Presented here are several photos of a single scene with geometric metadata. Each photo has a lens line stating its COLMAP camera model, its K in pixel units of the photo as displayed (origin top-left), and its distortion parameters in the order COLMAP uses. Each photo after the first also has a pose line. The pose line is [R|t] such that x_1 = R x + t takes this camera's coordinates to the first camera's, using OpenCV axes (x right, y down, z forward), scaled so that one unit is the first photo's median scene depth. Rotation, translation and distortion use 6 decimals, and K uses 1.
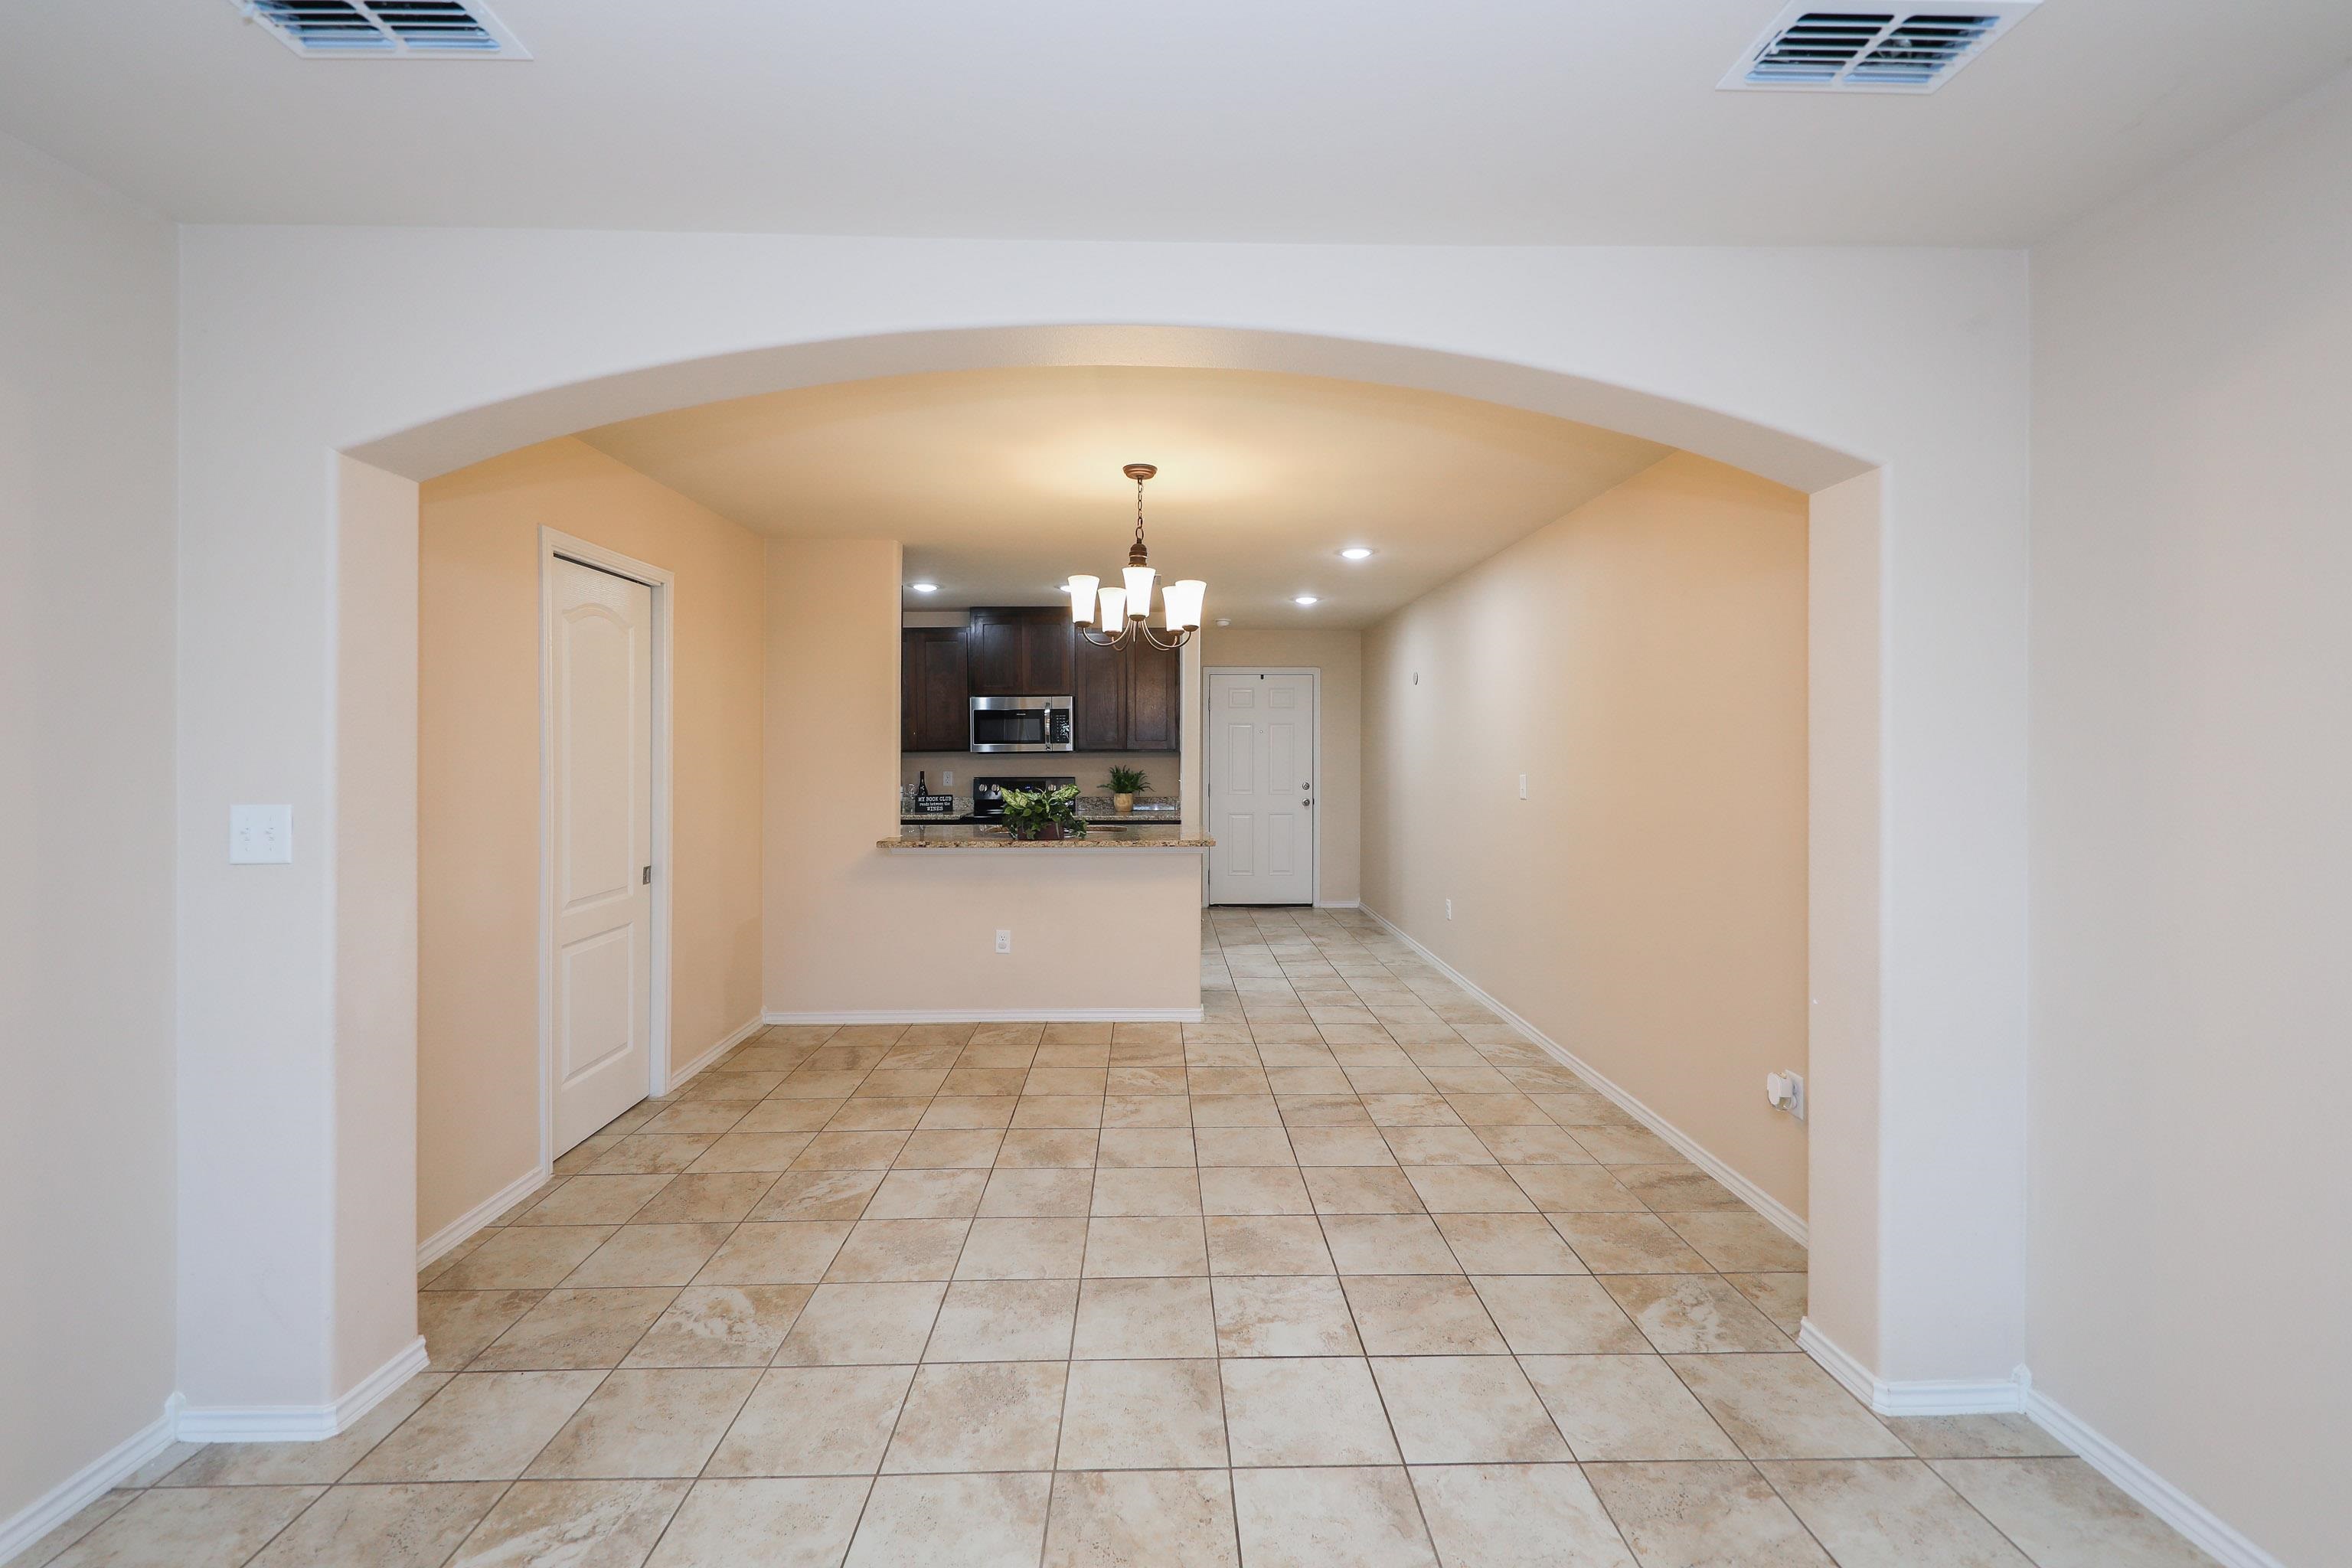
lens RADIAL K [[981.2, 0, 1183.4], [0, 981.2, 749.8], [0, 0, 1]] dist [0.023266, -0.009289]
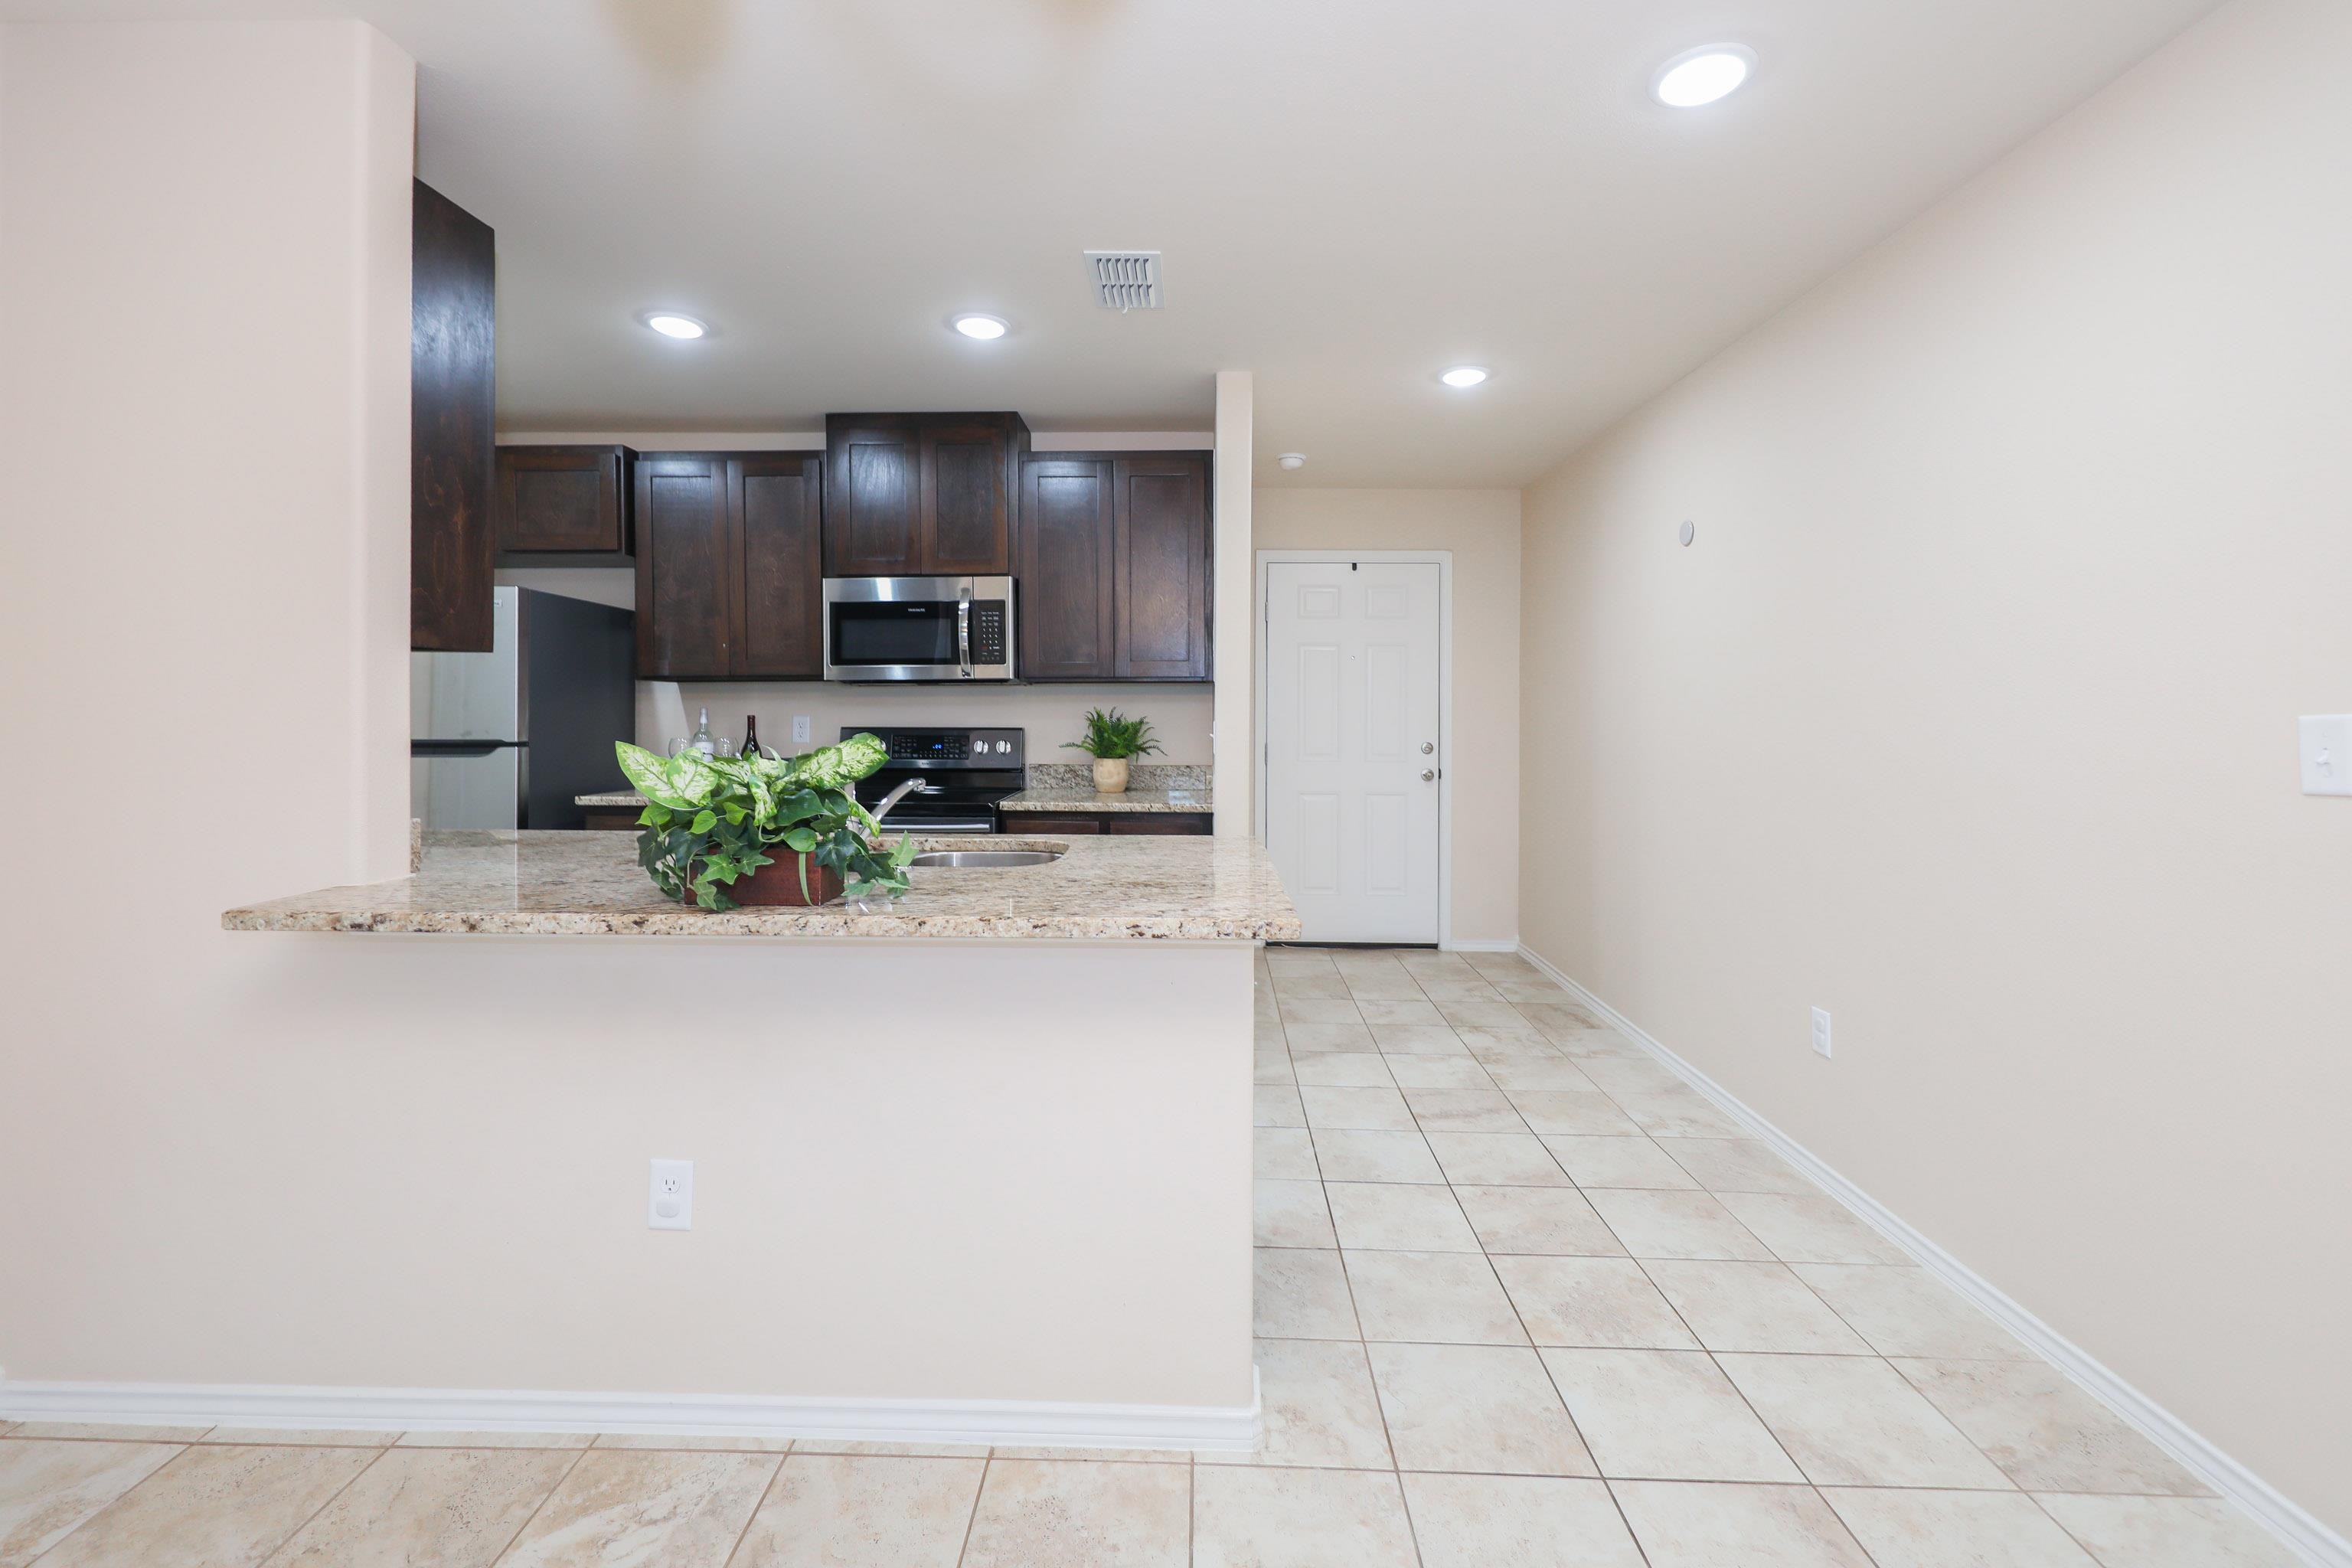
lens RADIAL K [[980.4, 0, 1186.5], [0, 980.4, 717.3], [0, 0, 1]] dist [0.009581, -0.004132]
pose [[0.998808, 0.003167, -0.048716, 0.007782], [-0.002947, 0.999985, 0.004606, 0.018964], [0.048730, -0.004457, 0.998802, 0.473465]]
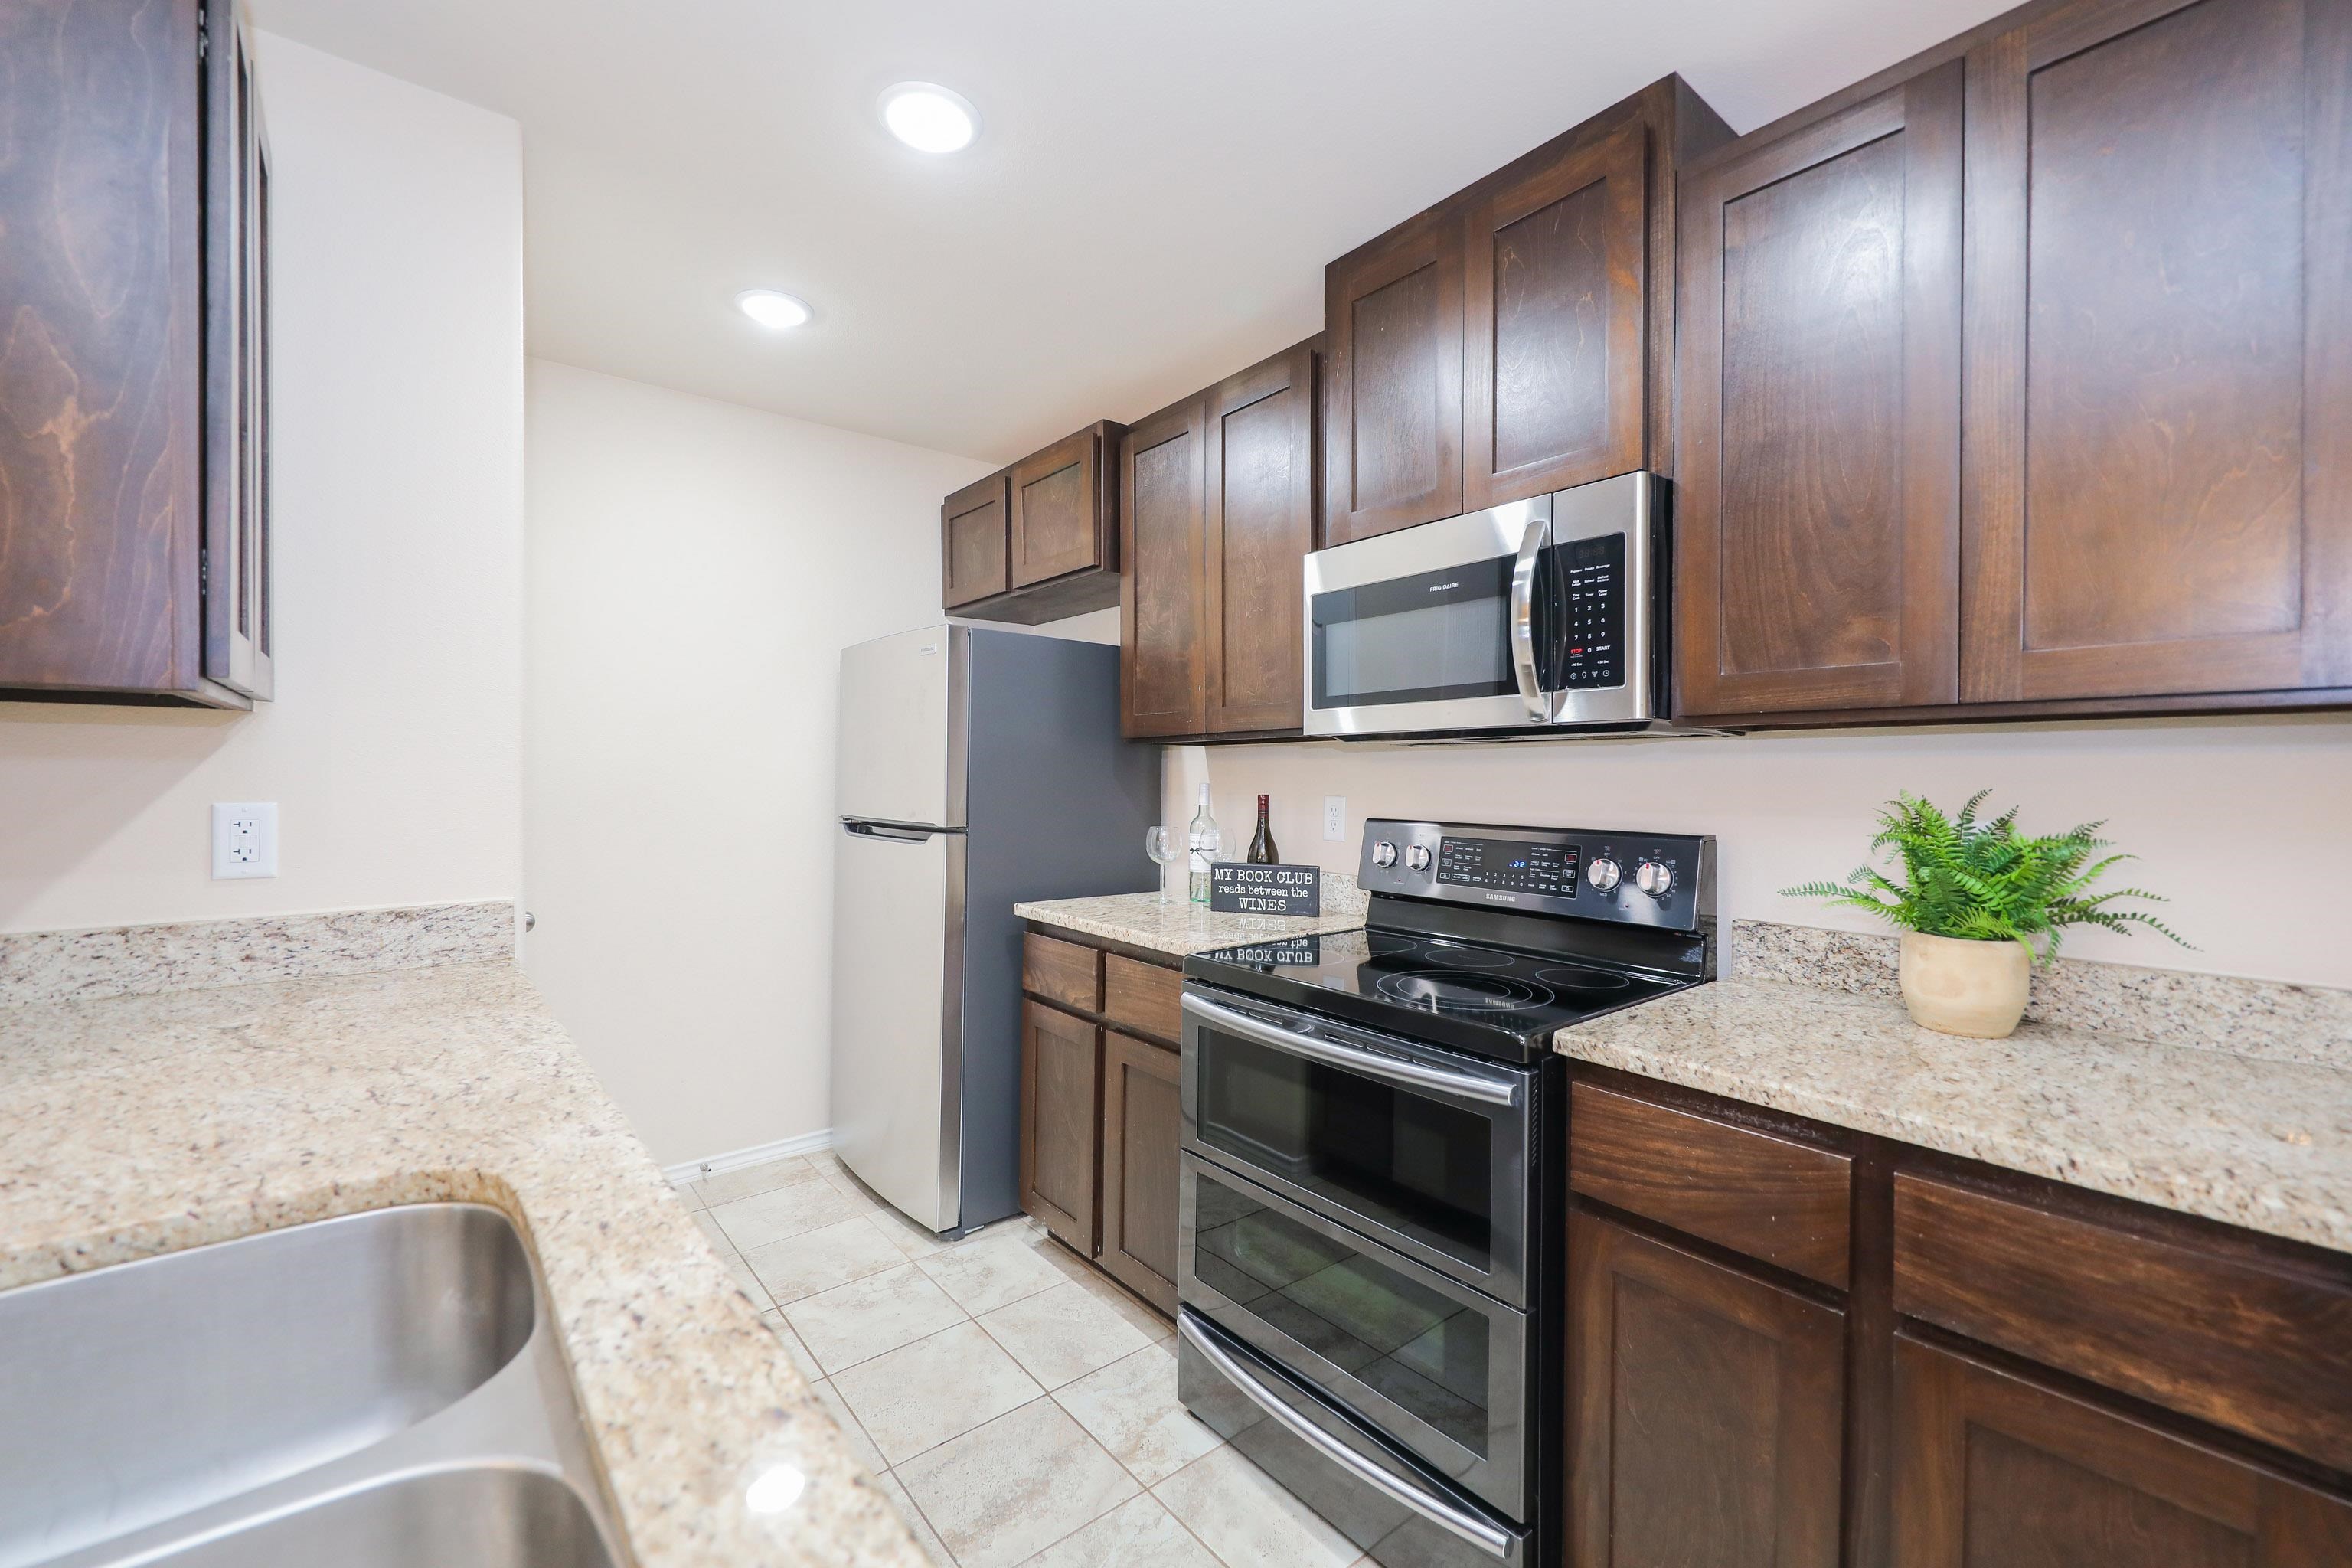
lens RADIAL K [[958.9, 0, 1176.0], [0, 958.9, 784.0], [0, 0, 1]] dist [0.001265, -0.003901]
pose [[0.608991, 0.015019, -0.793035, -0.005682], [-0.006635, 0.999882, 0.013841, 0.012633], [0.793149, -0.003167, 0.609019, 0.787718]]
